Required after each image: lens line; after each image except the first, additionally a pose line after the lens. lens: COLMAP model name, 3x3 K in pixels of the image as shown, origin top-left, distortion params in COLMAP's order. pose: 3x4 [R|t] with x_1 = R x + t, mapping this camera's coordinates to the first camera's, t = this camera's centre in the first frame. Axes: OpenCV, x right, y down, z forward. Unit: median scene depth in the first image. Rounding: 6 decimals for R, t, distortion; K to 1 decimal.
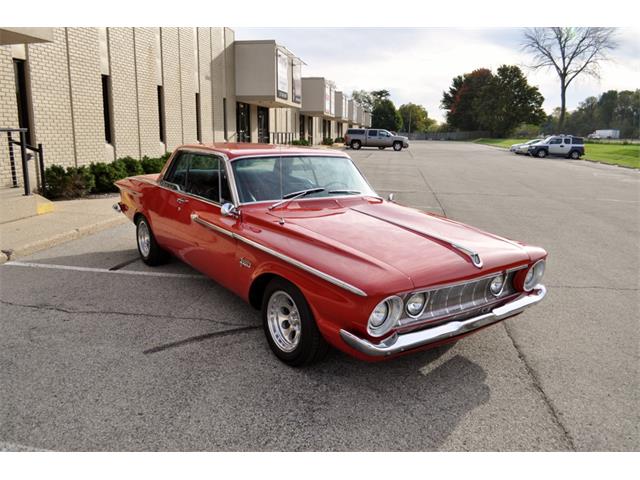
lens RADIAL K [[509.8, 0, 322.3], [0, 509.8, 243.7], [0, 0, 1]] dist [-0.087370, 0.009821]
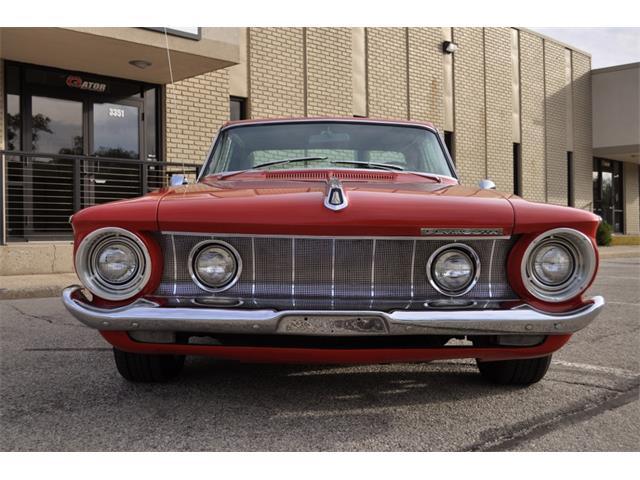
lens RADIAL K [[726.2, 0, 313.7], [0, 726.2, 234.2], [0, 0, 1]] dist [-0.045173, 0.000000]
pose [[0.796716, -0.015883, -0.604145, 0.099263], [-0.114447, 0.977602, -0.176627, 0.027412], [0.593419, 0.209864, 0.777053, 0.052100]]
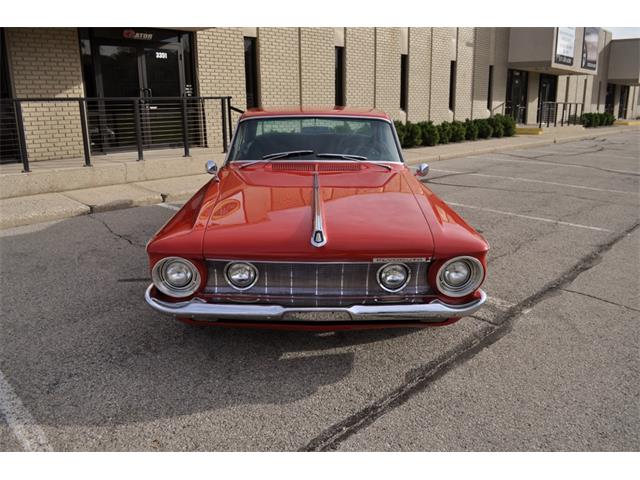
lens RADIAL K [[509.8, 0, 314.2], [0, 509.8, 241.4], [0, 0, 1]] dist [-0.087370, 0.009821]
pose [[0.805345, 0.137601, -0.576616, 0.102712], [-0.109686, 0.990481, 0.083168, -0.003940], [0.582571, -0.003732, 0.812772, 0.042585]]
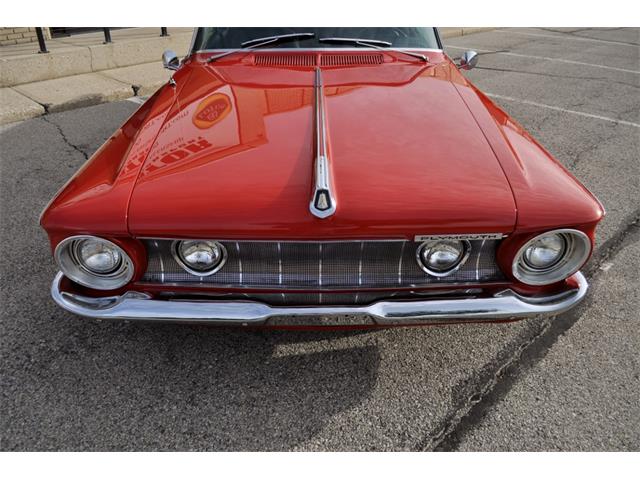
lens RADIAL K [[509.8, 0, 314.7], [0, 509.8, 244.0], [0, 0, 1]] dist [-0.087370, 0.009821]
pose [[0.802806, 0.264475, -0.534374, 0.075209], [-0.097930, 0.942556, 0.319372, -0.011028], [0.588143, -0.204063, 0.782590, 0.080137]]
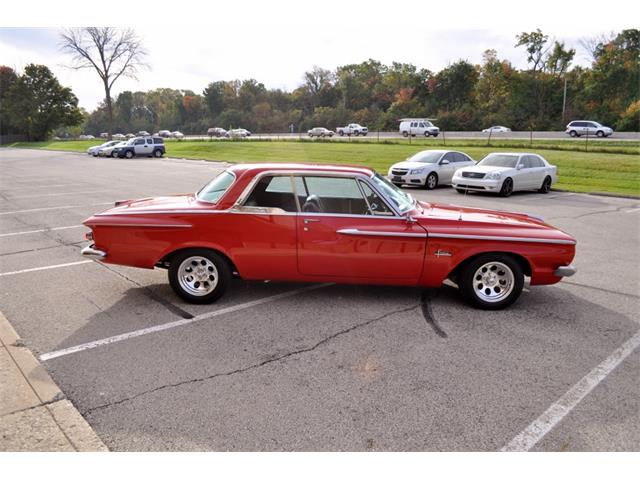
lens RADIAL K [[509.8, 0, 323.3], [0, 509.8, 239.0], [0, 0, 1]] dist [-0.087370, 0.009821]
pose [[0.609846, -0.171321, 0.773781, -0.208989], [0.176863, 0.981152, 0.077842, -0.023779], [-0.772533, 0.089381, 0.628652, 0.063174]]
